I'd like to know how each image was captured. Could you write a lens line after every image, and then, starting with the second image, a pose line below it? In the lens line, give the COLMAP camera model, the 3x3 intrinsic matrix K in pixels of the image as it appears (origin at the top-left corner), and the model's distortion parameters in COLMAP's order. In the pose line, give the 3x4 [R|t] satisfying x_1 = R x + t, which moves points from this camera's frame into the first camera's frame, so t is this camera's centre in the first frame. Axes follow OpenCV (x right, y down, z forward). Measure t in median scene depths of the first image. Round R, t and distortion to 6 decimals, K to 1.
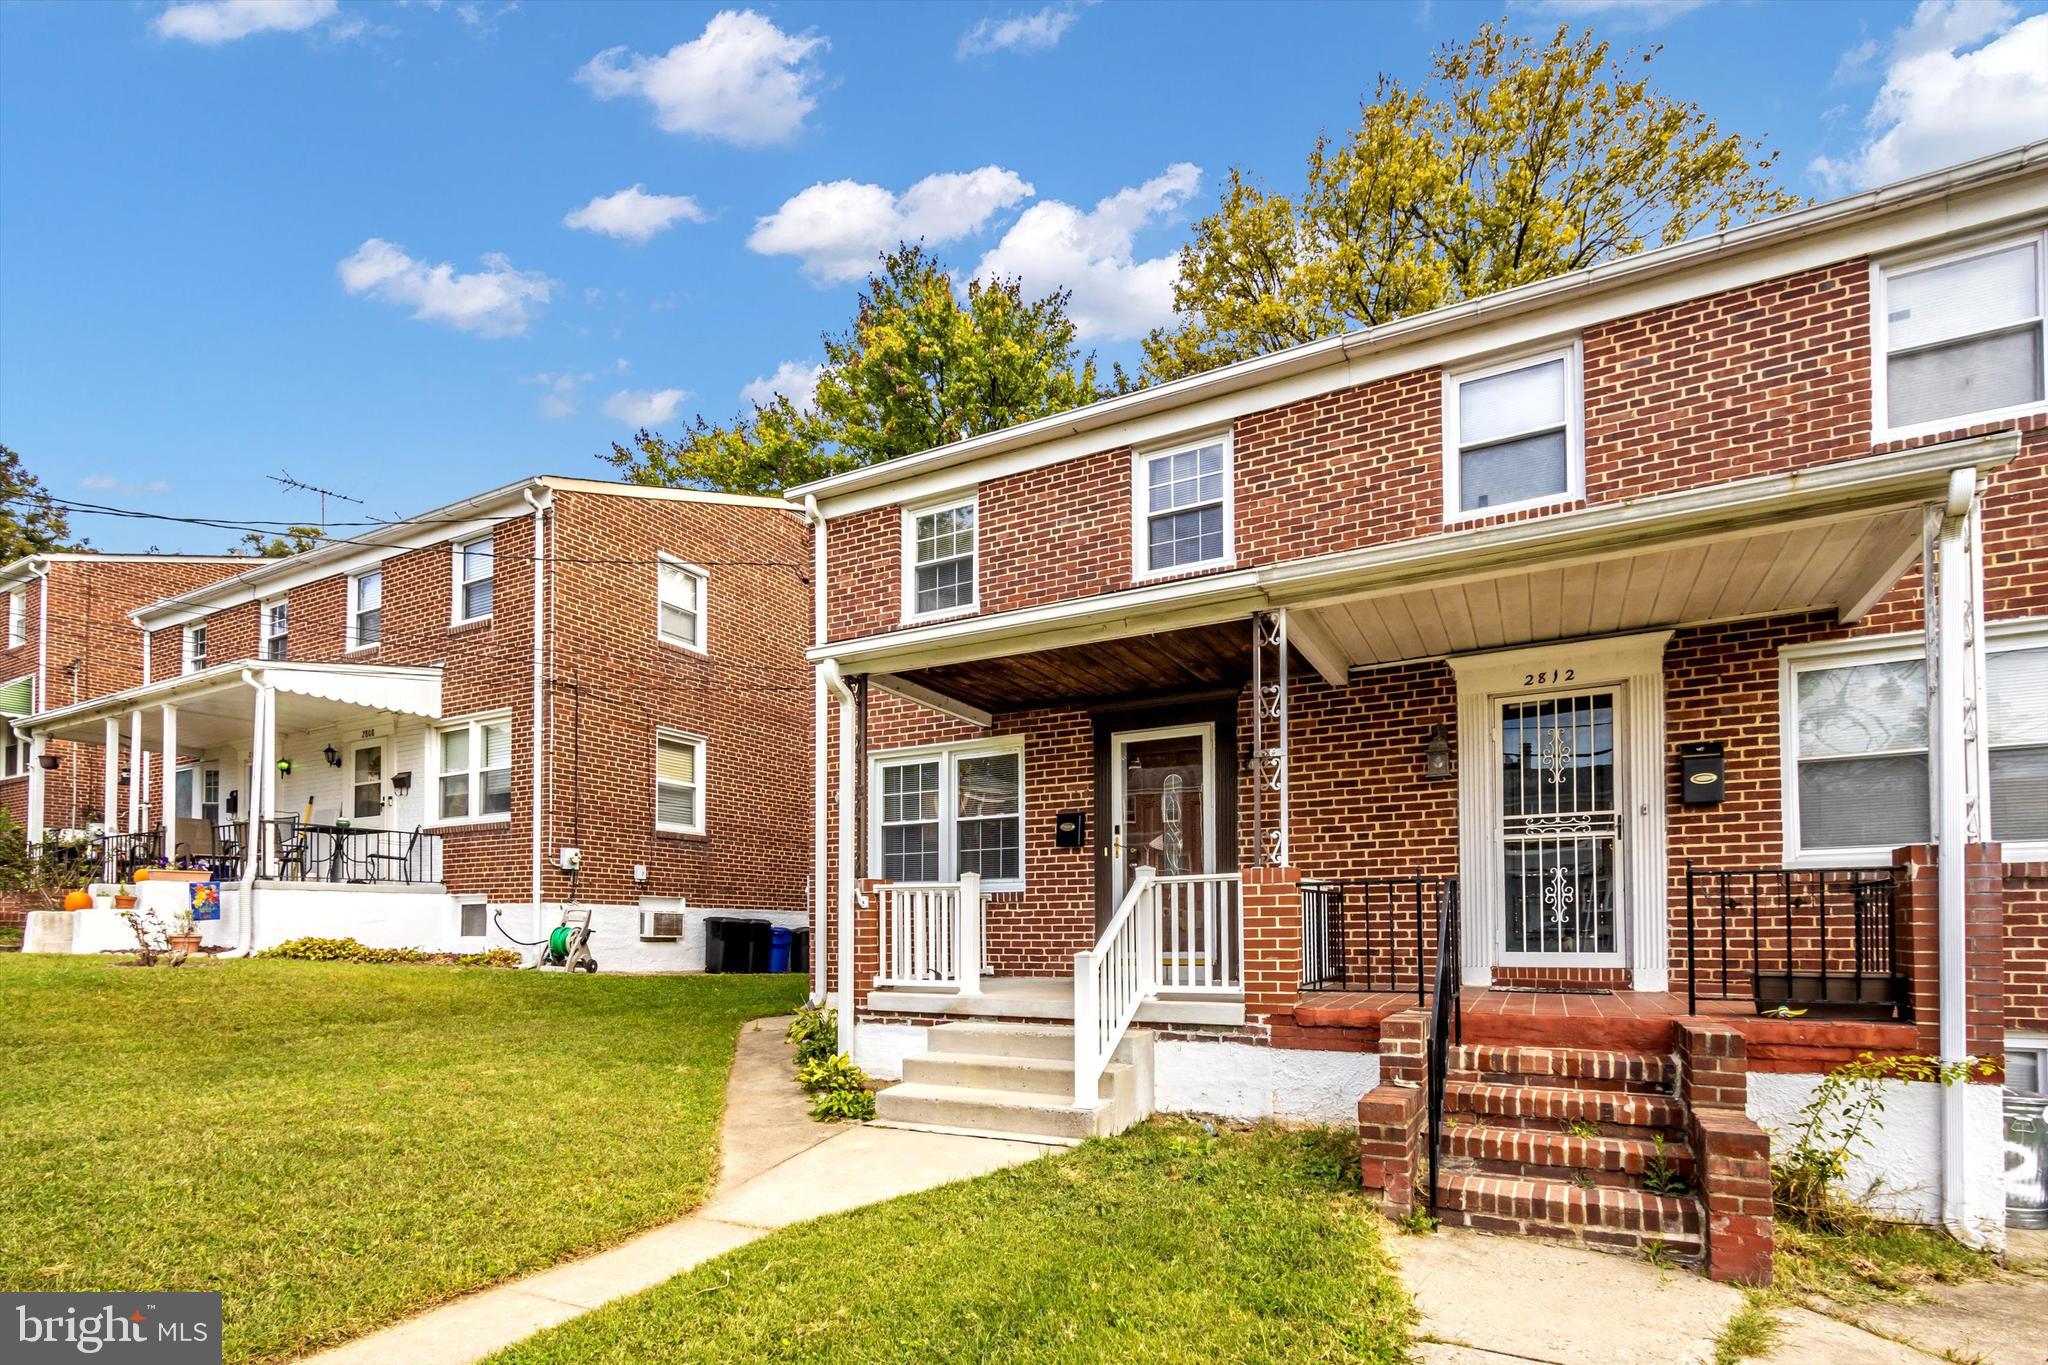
lens RADIAL K [[886.4, 0, 1018.3], [0, 886.4, 910.0], [0, 0, 1]] dist [0.002868, 0.000814]
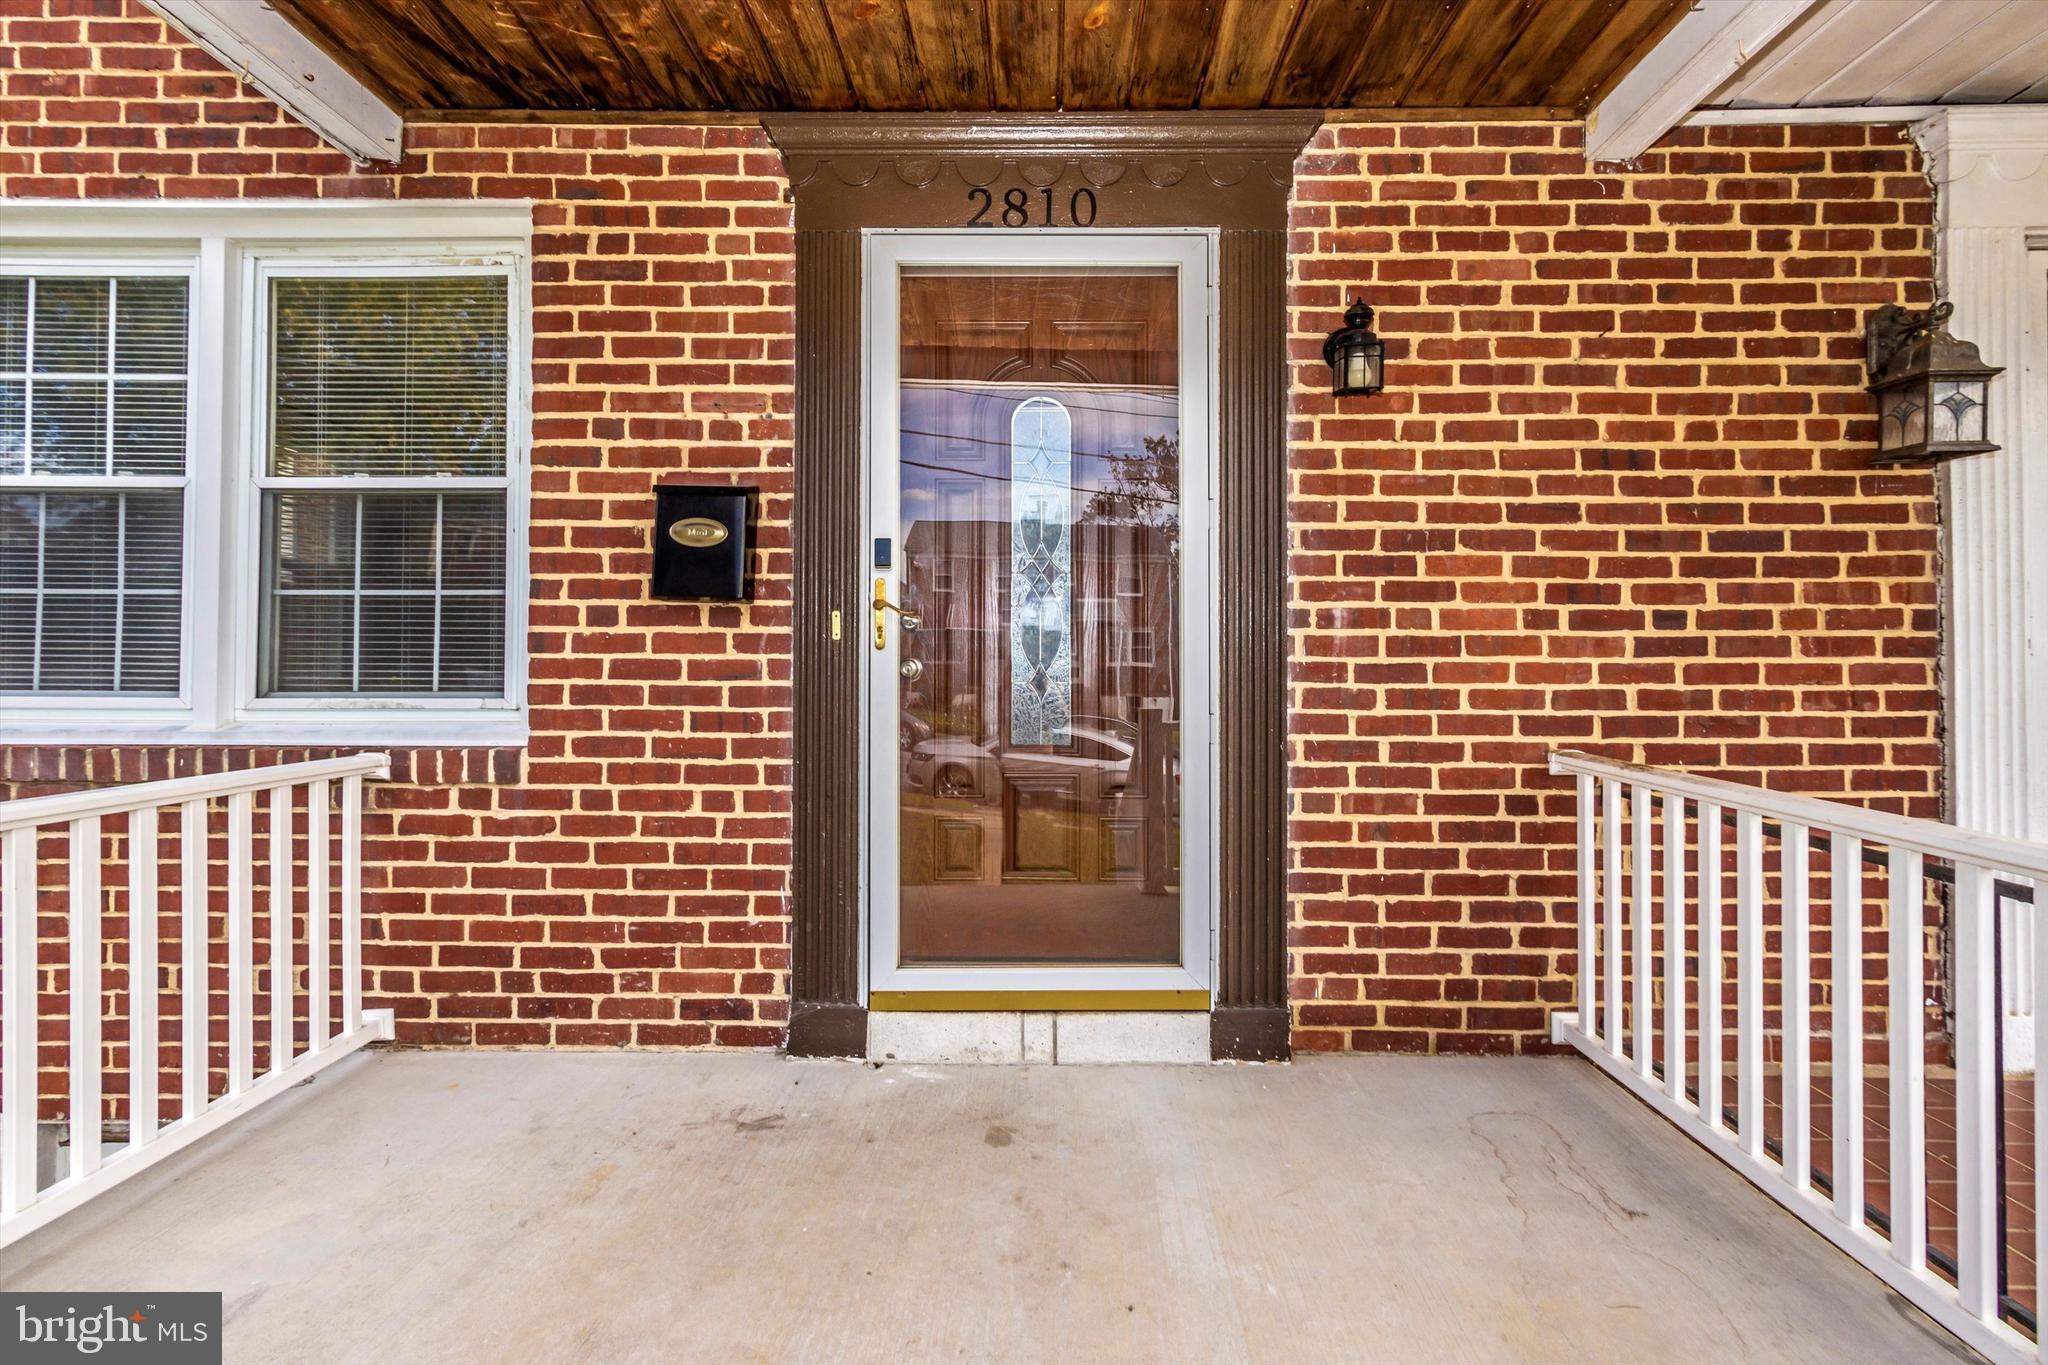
lens RADIAL K [[880.4, 0, 1059.1], [0, 880.4, 647.2], [0, 0, 1]] dist [0.004386, 0.000508]
pose [[0.875292, 0.012277, 0.483439, 0.024468], [-0.014748, 0.999890, 0.001309, -0.067683], [-0.483370, -0.008276, 0.875377, 0.797467]]
